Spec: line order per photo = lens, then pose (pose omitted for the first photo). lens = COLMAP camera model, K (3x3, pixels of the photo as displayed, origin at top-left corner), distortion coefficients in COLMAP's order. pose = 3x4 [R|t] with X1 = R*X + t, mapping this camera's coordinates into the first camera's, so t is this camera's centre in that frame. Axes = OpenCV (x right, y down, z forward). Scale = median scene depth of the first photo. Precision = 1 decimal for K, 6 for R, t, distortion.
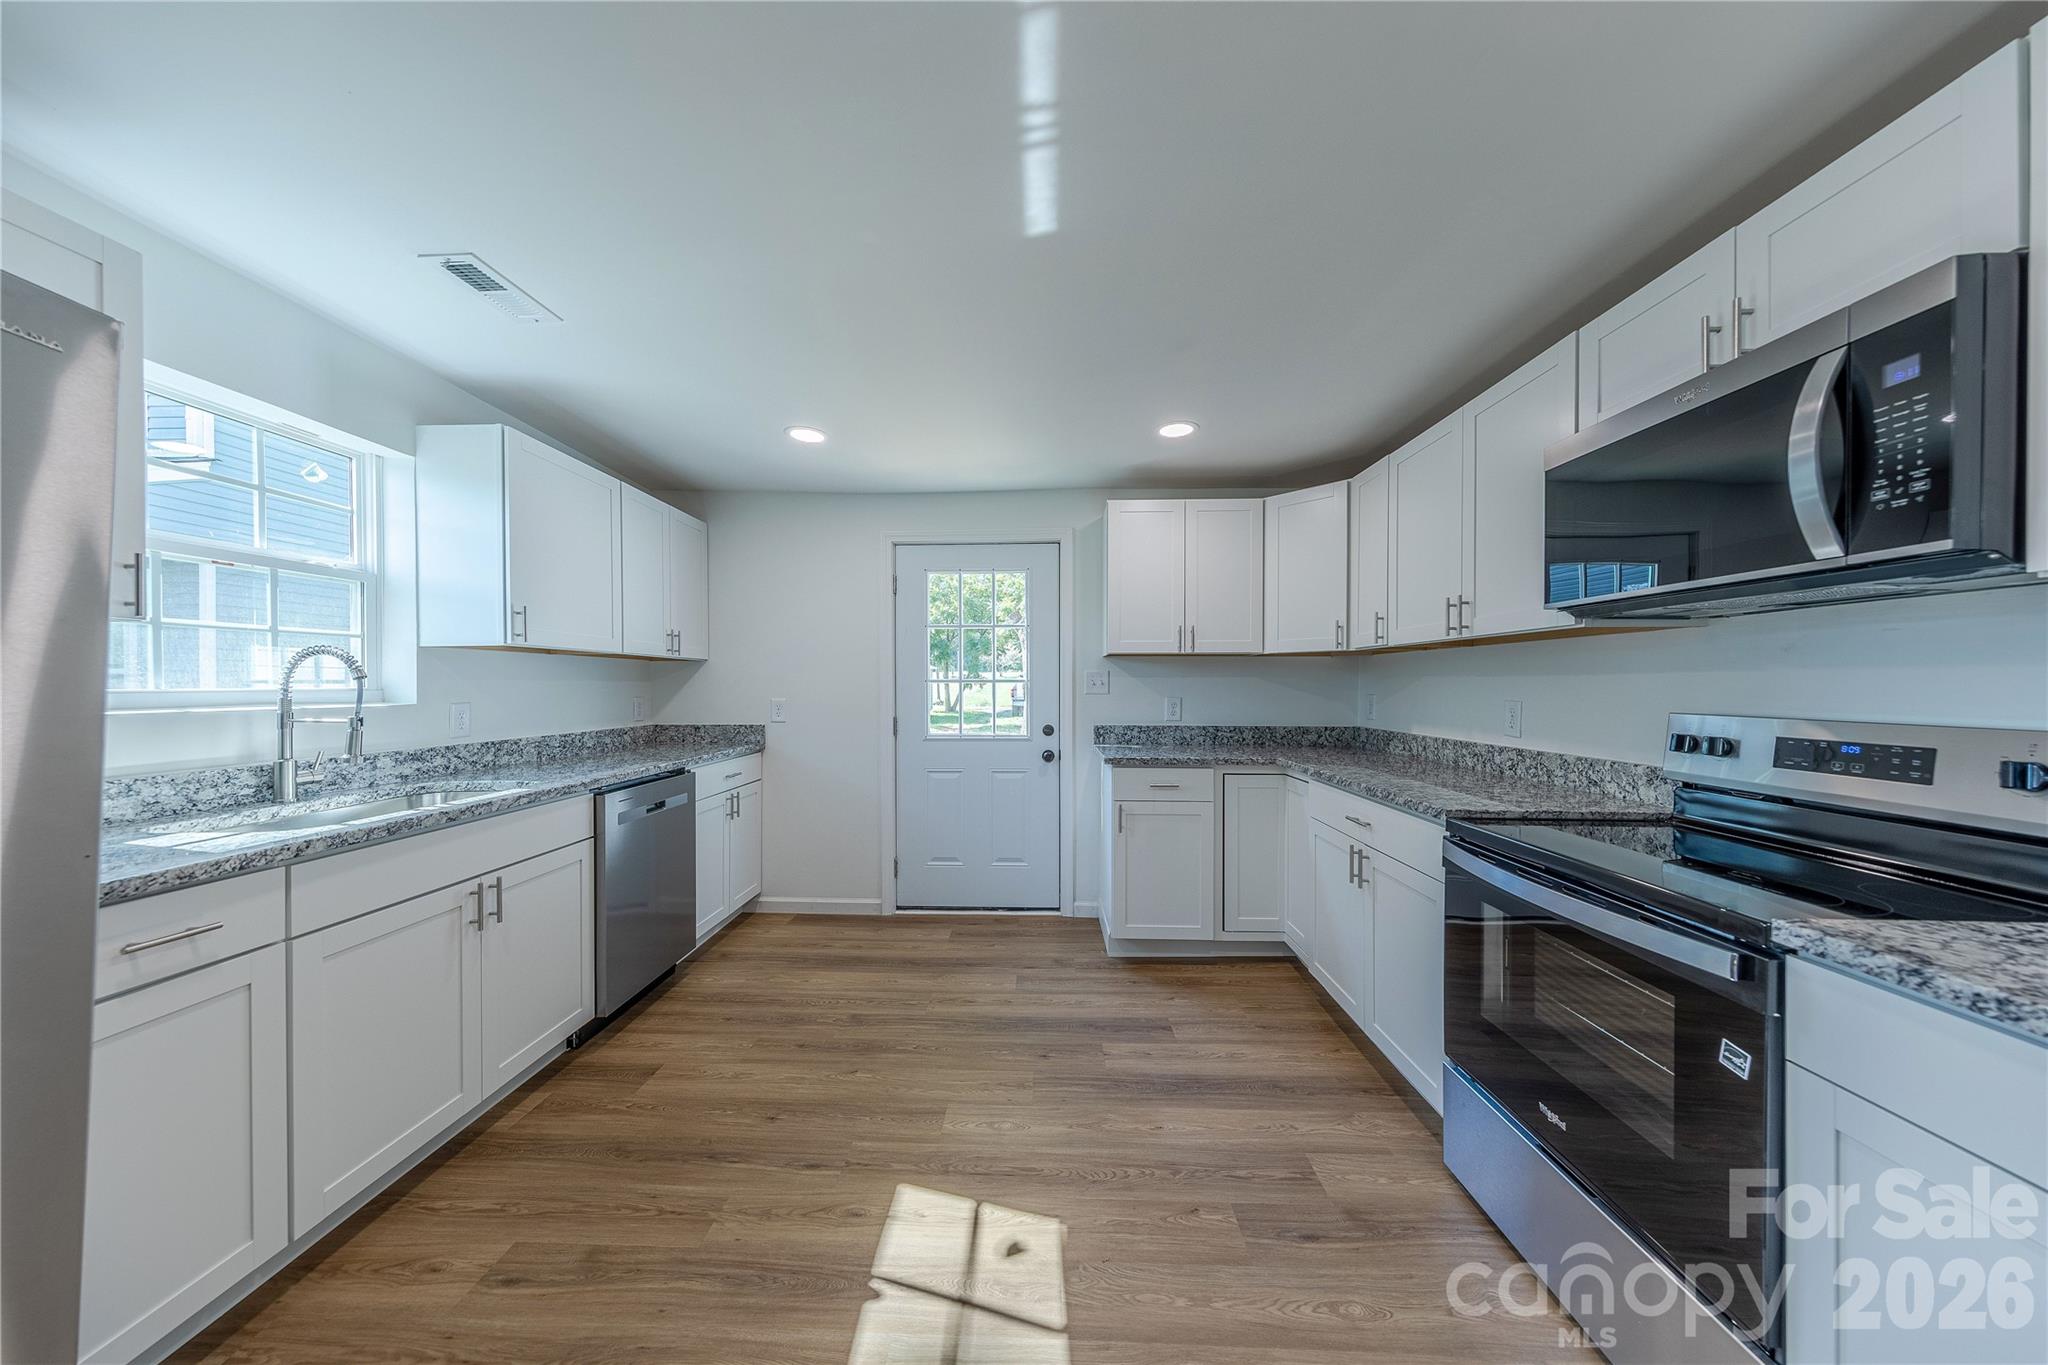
lens RADIAL K [[655.8, 0, 1018.0], [0, 655.8, 688.3], [0, 0, 1]] dist [0.011583, -0.002531]
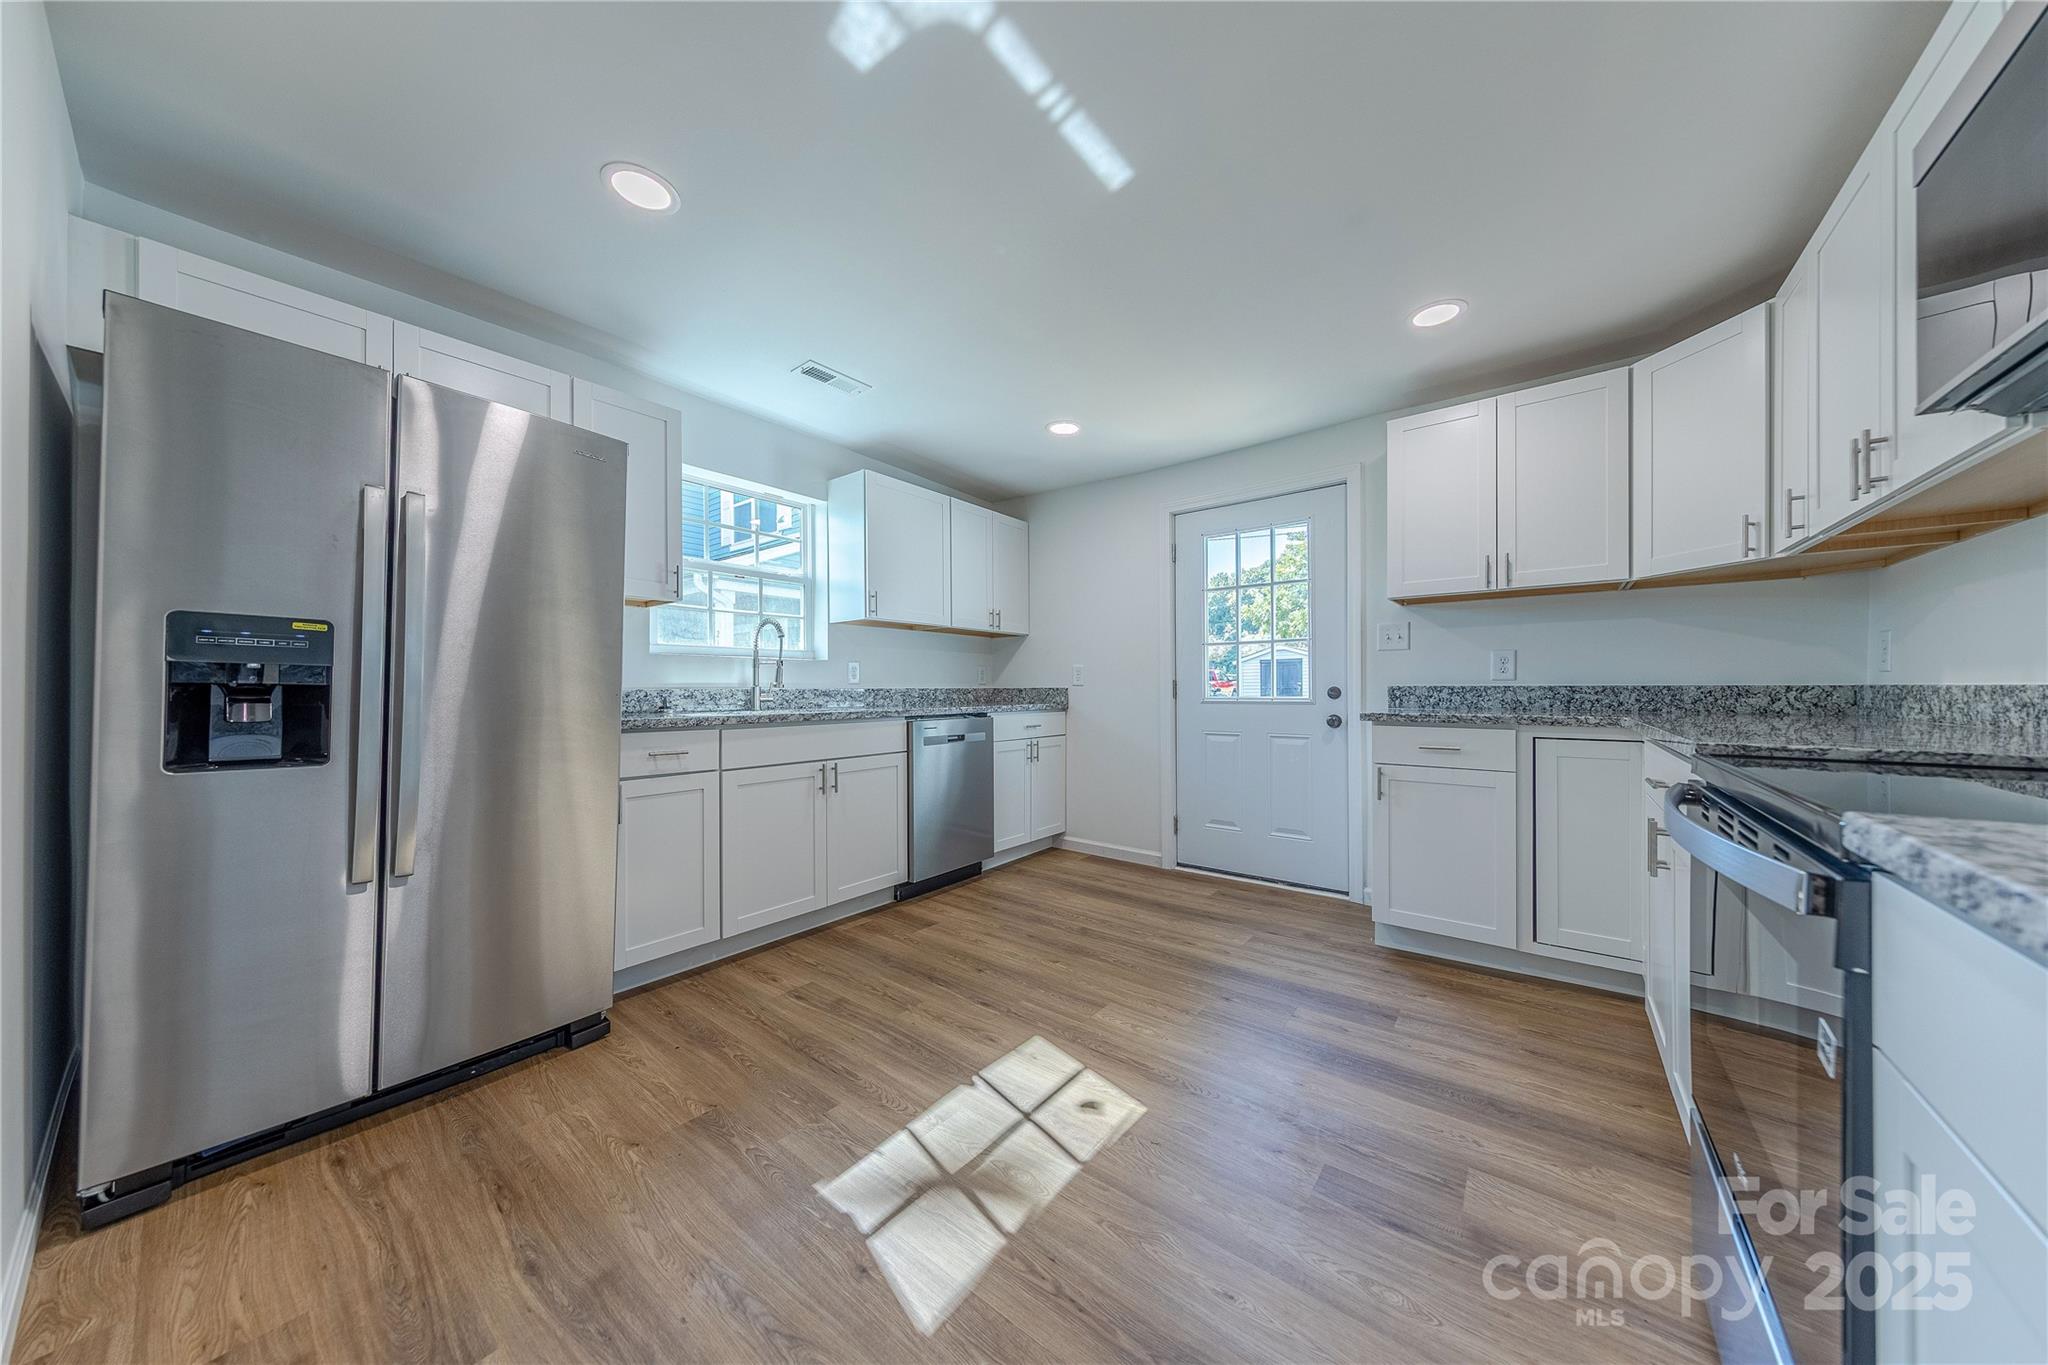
lens RADIAL K [[655.8, 0, 1018.0], [0, 655.8, 688.3], [0, 0, 1]] dist [0.011583, -0.002531]
pose [[0.806477, -0.002609, -0.591260, 0.316311], [0.000534, 0.999993, -0.003684, 0.083483], [0.591266, 0.002655, 0.806473, 0.017168]]
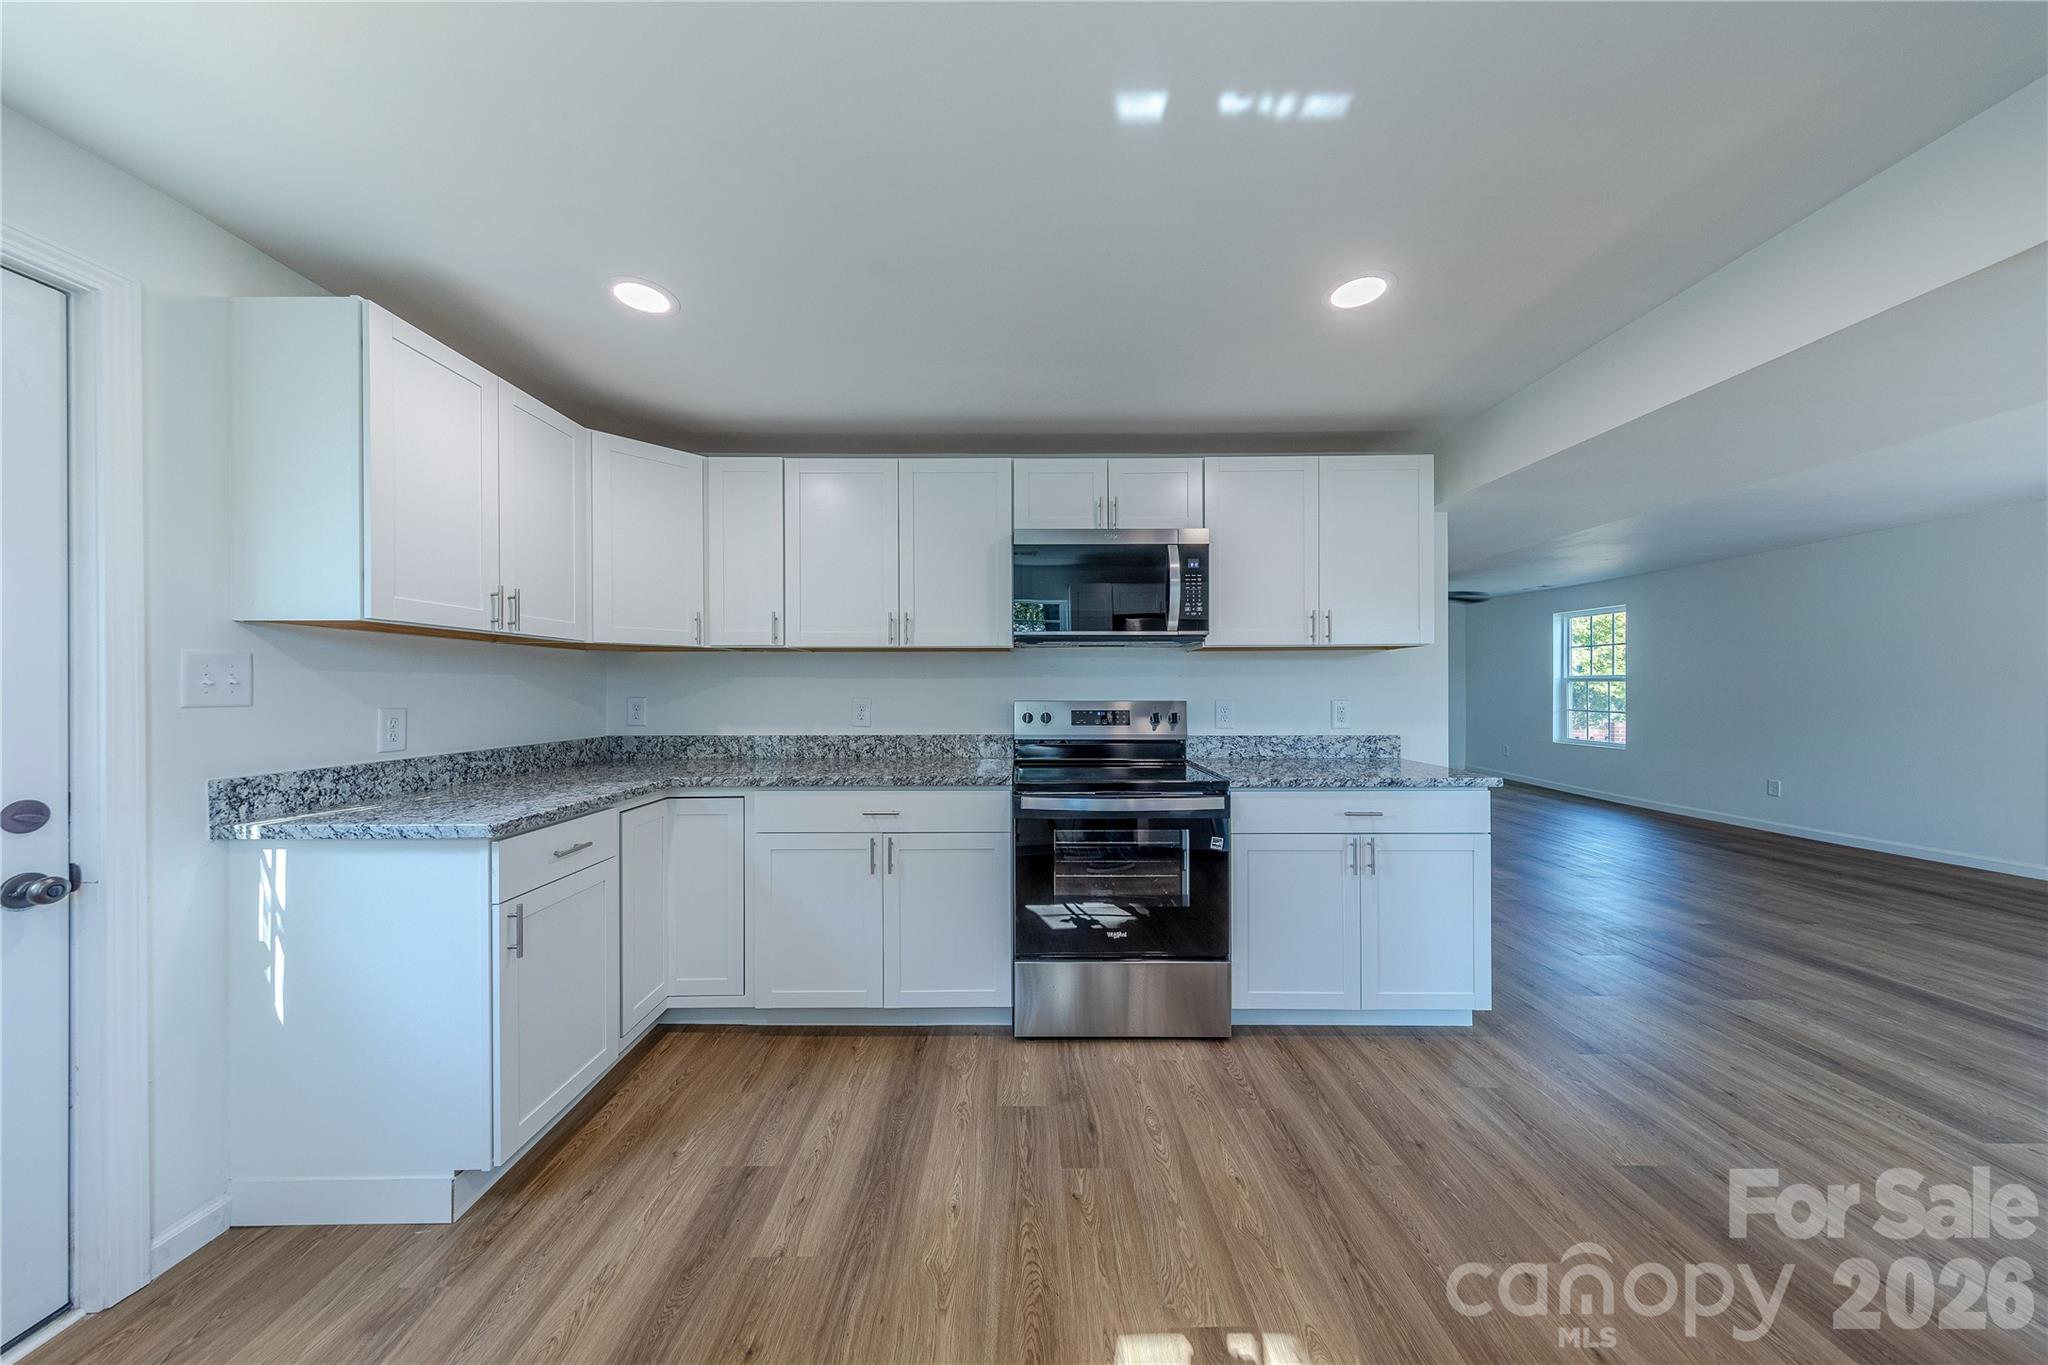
lens RADIAL K [[647.5, 0, 1020.5], [0, 647.5, 689.0], [0, 0, 1]] dist [0.007200, -0.000014]
pose [[-0.040517, -0.002194, 0.999176, -0.440312], [0.009321, 0.999953, 0.002573, 0.001442], [-0.999135, 0.009417, -0.040495, 0.672268]]
